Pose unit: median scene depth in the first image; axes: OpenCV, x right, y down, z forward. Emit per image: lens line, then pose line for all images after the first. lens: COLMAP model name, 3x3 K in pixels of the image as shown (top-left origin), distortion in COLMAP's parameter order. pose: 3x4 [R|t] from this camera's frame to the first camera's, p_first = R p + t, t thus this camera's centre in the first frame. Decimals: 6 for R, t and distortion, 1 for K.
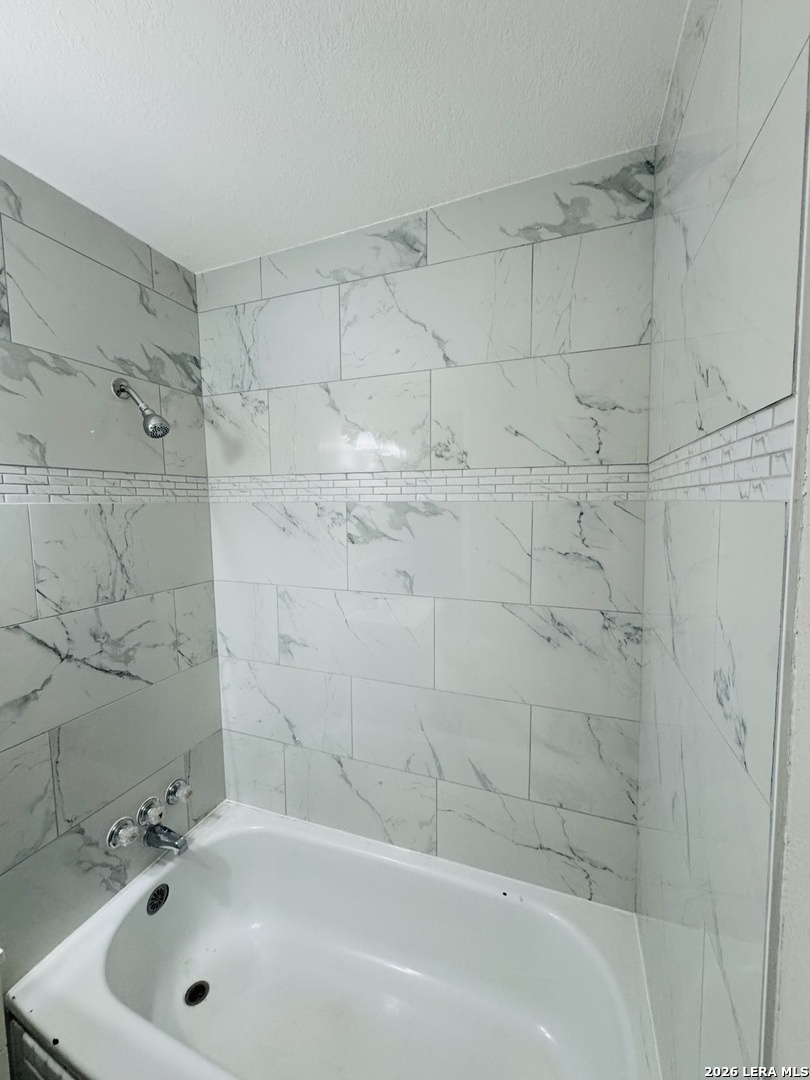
lens RADIAL K [[432.7, 0, 405.0], [0, 432.7, 540.0], [0, 0, 1]] dist [-0.001639, -0.000004]
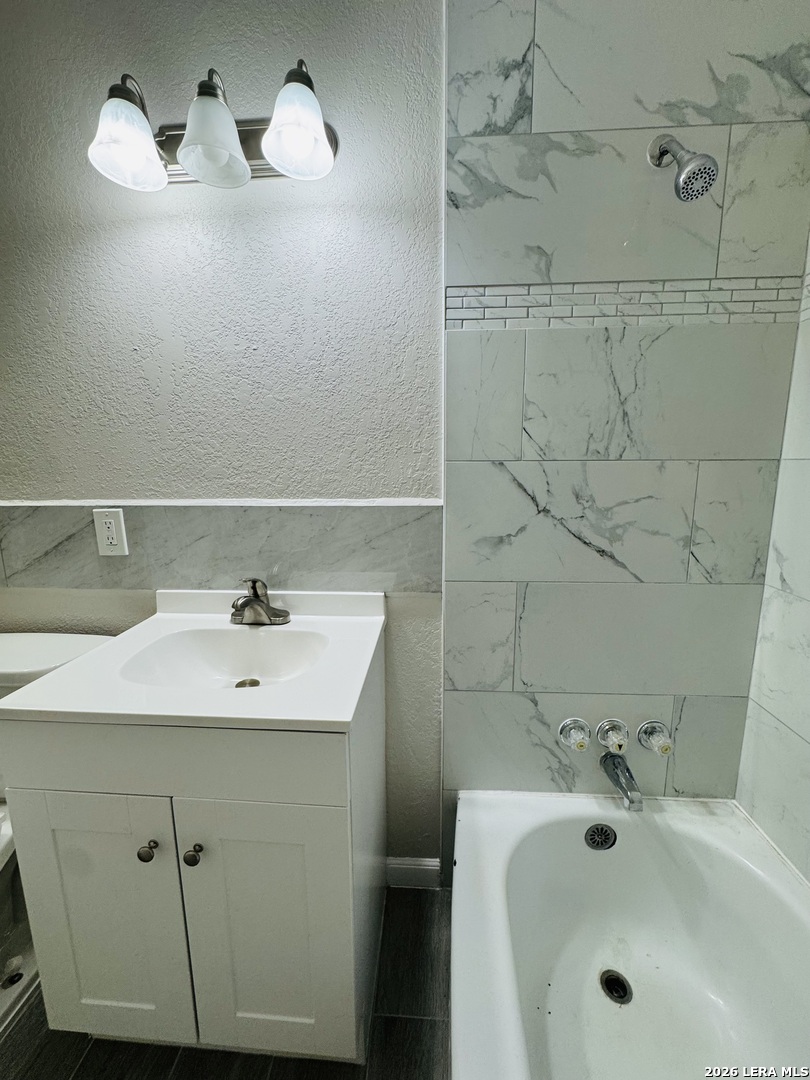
lens RADIAL K [[432.7, 0, 405.0], [0, 432.7, 540.0], [0, 0, 1]] dist [-0.001639, -0.000004]
pose [[0.292319, 0.174054, -0.940348, -0.012421], [-0.078479, 0.984347, 0.157802, 0.192209], [0.953095, 0.027670, 0.301403, 0.414659]]
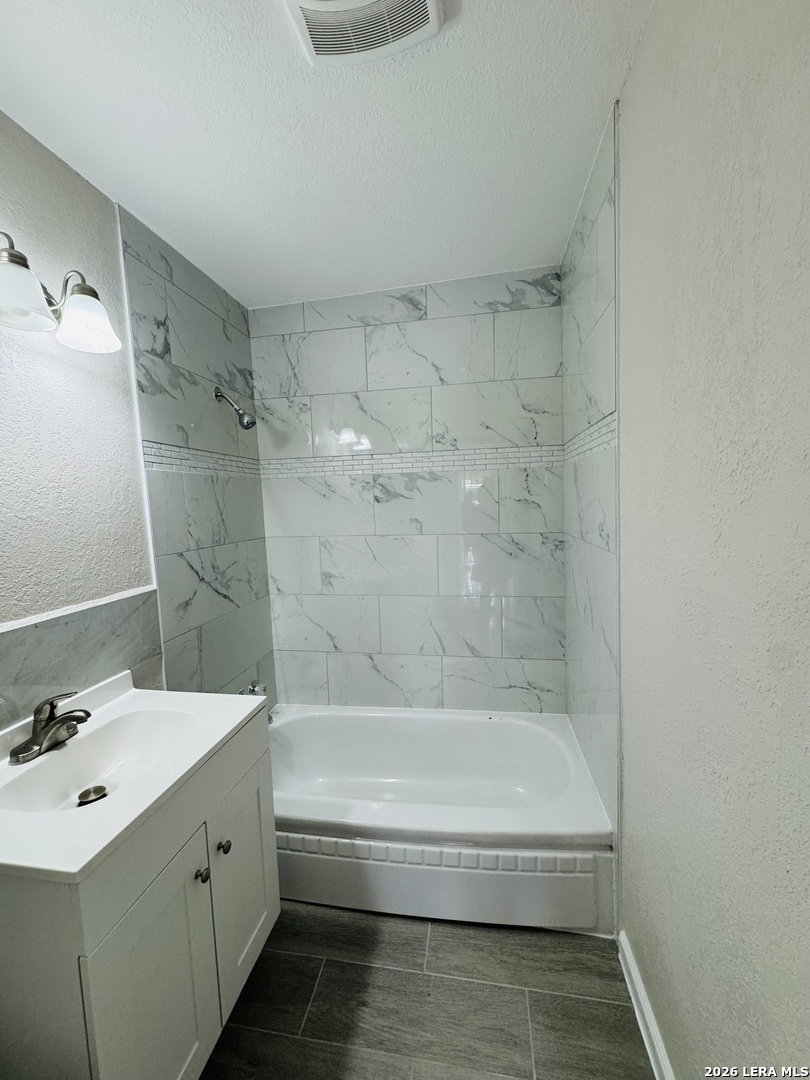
lens RADIAL K [[432.7, 0, 405.0], [0, 432.7, 540.0], [0, 0, 1]] dist [-0.001639, -0.000004]
pose [[0.982349, -0.041865, 0.182310, -0.336657], [0.041915, 0.999115, 0.003580, 0.147263], [-0.182298, 0.004125, 0.983235, -0.503520]]
